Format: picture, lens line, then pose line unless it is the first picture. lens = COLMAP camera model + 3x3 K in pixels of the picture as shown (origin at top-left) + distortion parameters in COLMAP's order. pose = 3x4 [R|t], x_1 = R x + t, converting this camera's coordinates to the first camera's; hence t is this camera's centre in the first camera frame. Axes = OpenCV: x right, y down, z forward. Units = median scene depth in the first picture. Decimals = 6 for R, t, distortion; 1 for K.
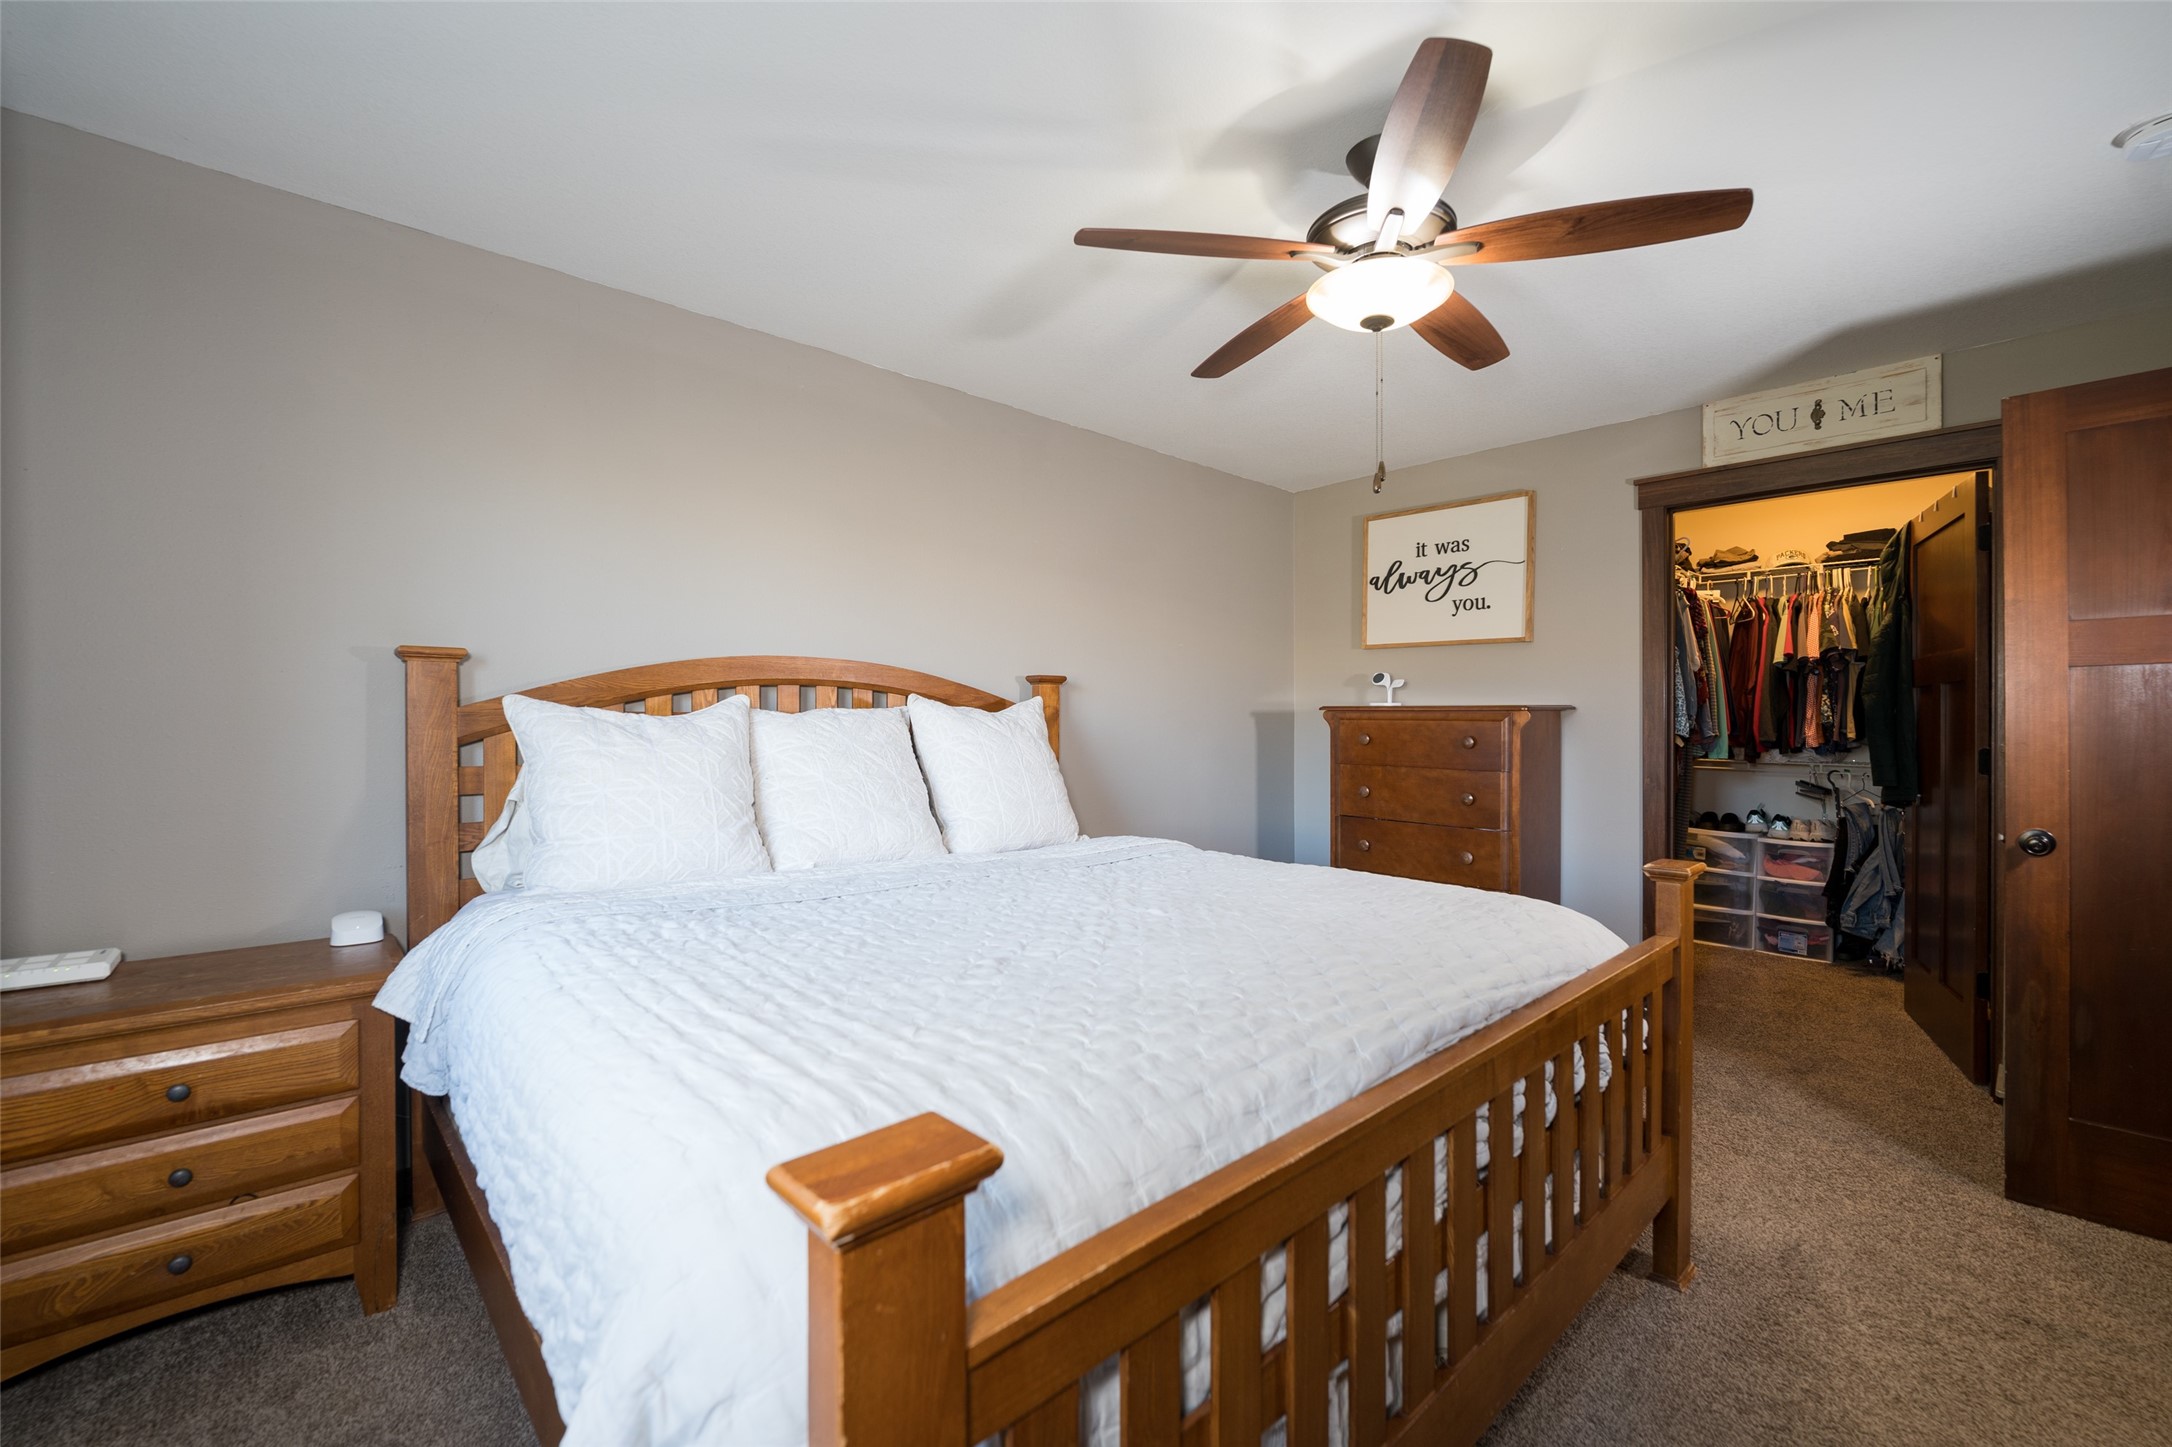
lens RADIAL K [[884.9, 0, 1083.5], [0, 884.9, 723.5], [0, 0, 1]] dist [-0.000498, -0.008482]
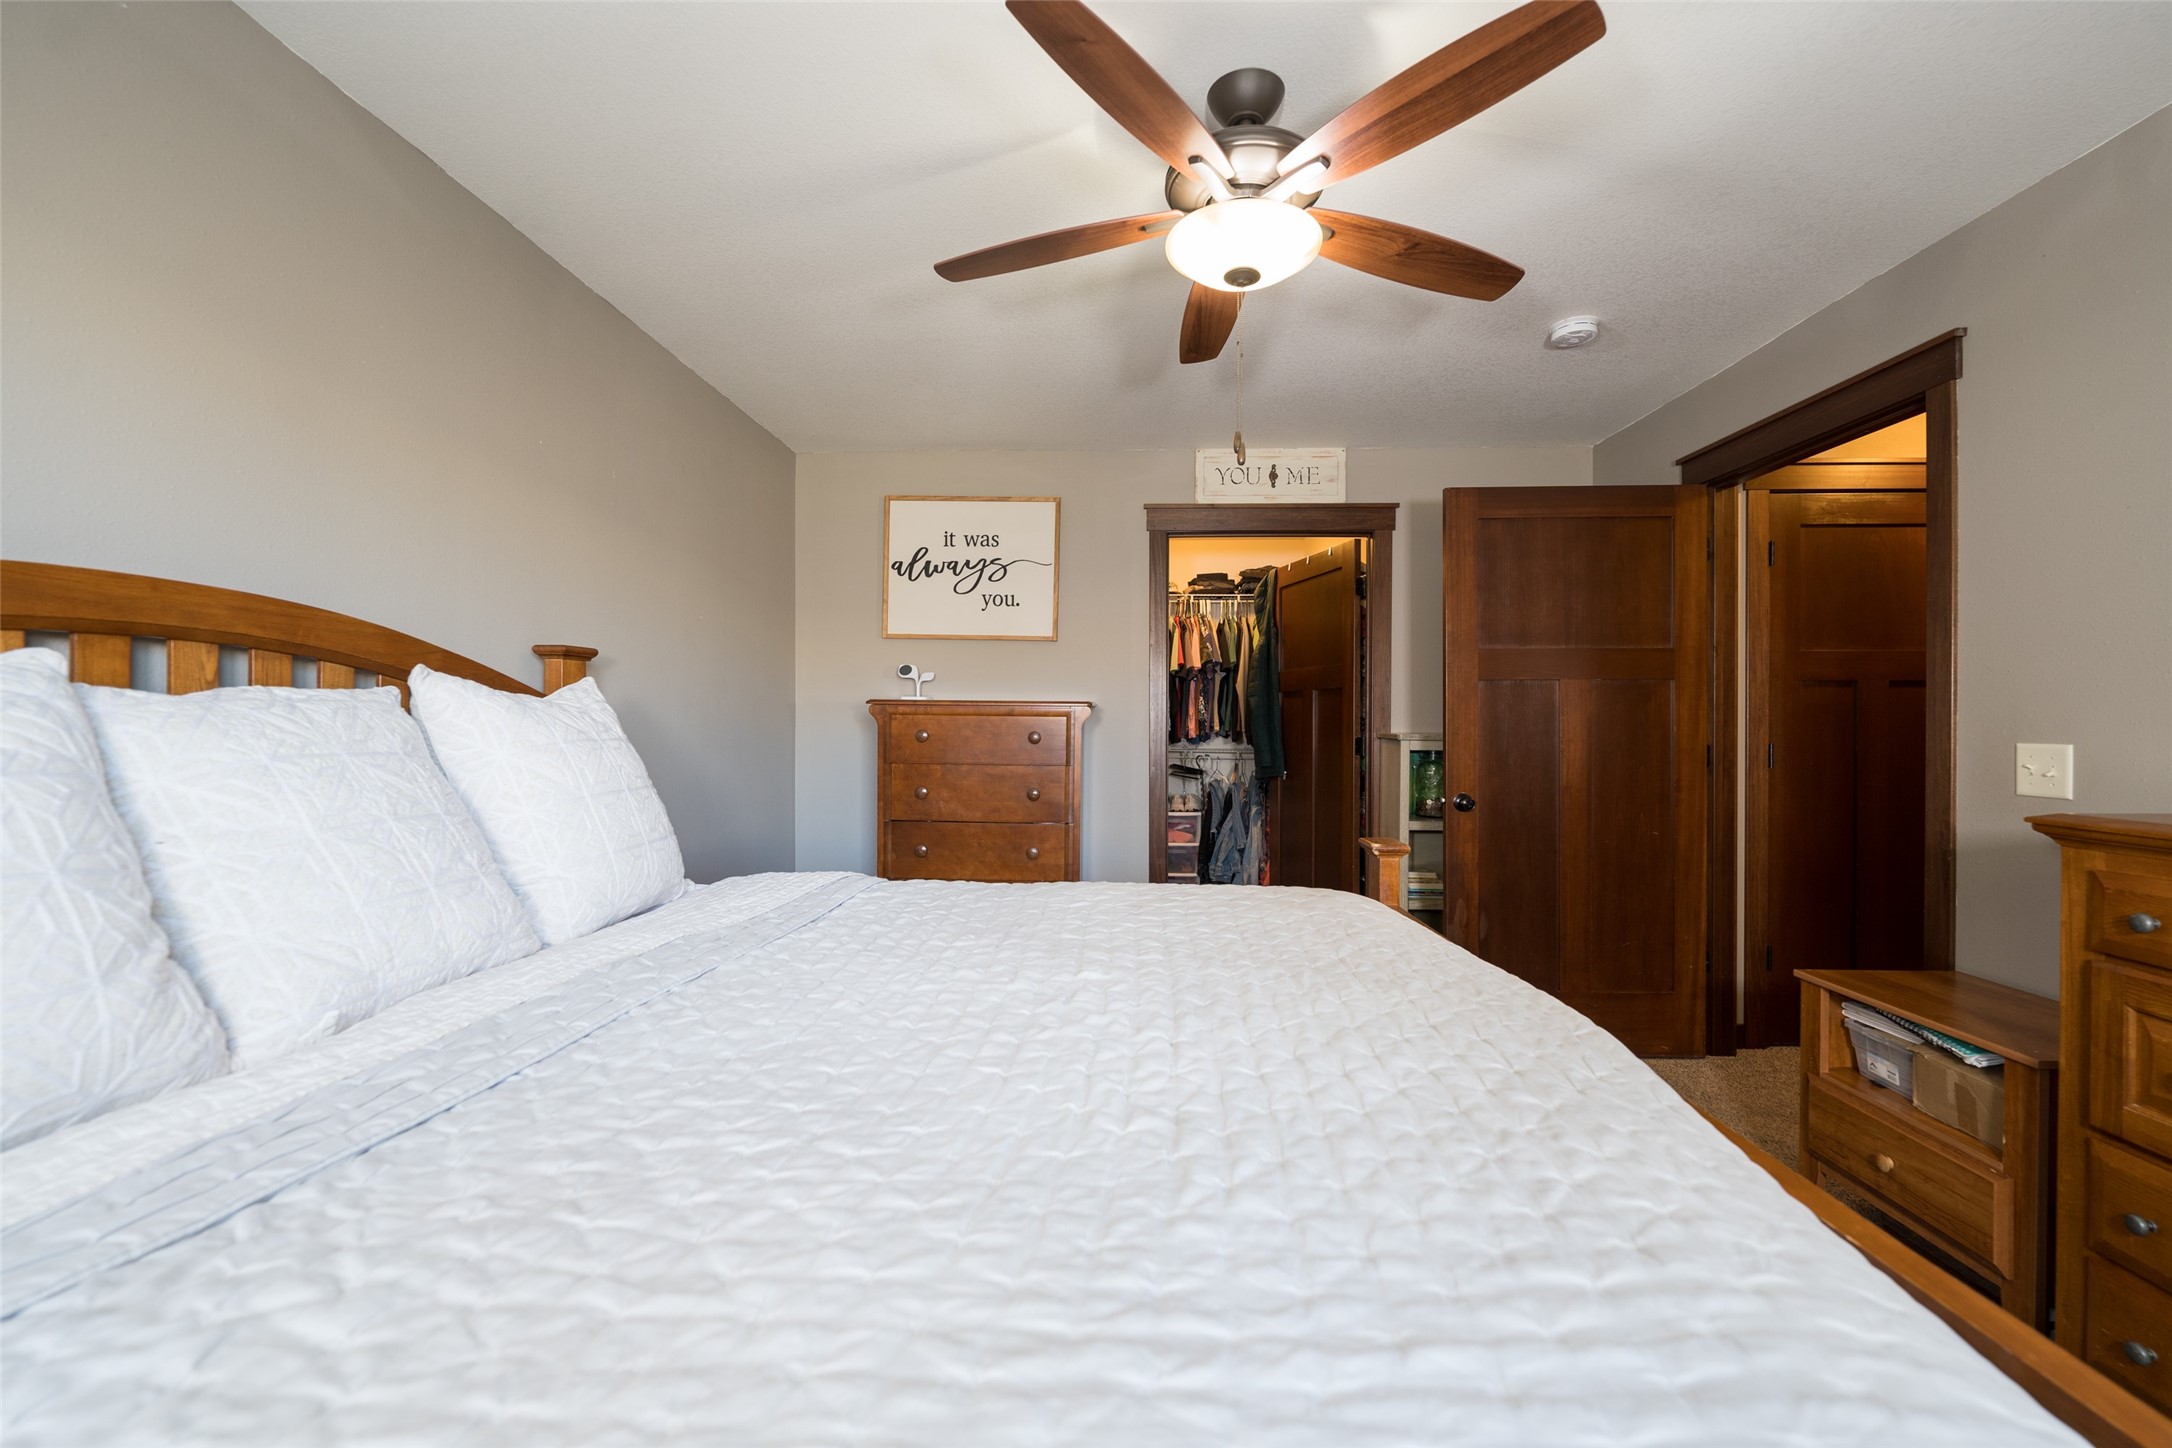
lens RADIAL K [[880.4, 0, 1086.0], [0, 880.4, 724.0], [0, 0, 1]] dist [-0.002254, -0.000161]
pose [[0.713659, -0.003093, 0.700486, -0.193668], [-0.000839, 0.999986, 0.005270, 0.000442], [-0.700493, -0.004349, 0.713646, 0.216401]]
